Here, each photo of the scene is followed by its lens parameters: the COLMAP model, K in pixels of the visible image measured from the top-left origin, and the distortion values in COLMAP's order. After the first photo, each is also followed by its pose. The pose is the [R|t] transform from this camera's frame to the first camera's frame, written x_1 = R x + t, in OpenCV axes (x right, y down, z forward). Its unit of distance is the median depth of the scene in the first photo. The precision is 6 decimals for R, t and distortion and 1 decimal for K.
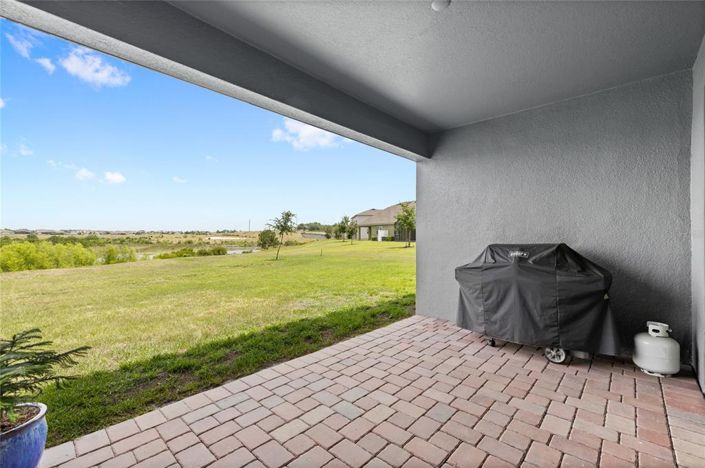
lens RADIAL K [[301.4, 0, 346.5], [0, 301.4, 236.7], [0, 0, 1]] dist [-0.000023, -0.000357]
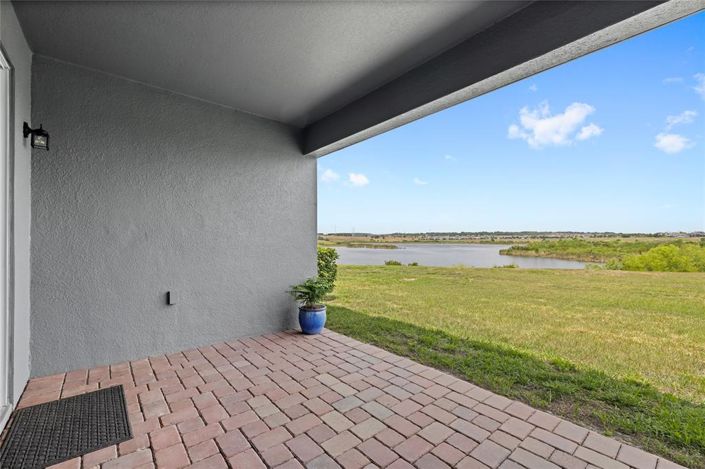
lens RADIAL K [[301.4, 0, 346.5], [0, 301.4, 237.2], [0, 0, 1]] dist [-0.000023, -0.000357]
pose [[-0.122804, -0.011304, -0.992367, 0.818511], [0.001978, 0.999930, -0.011635, 0.010705], [0.992429, -0.003392, -0.122773, 0.884860]]
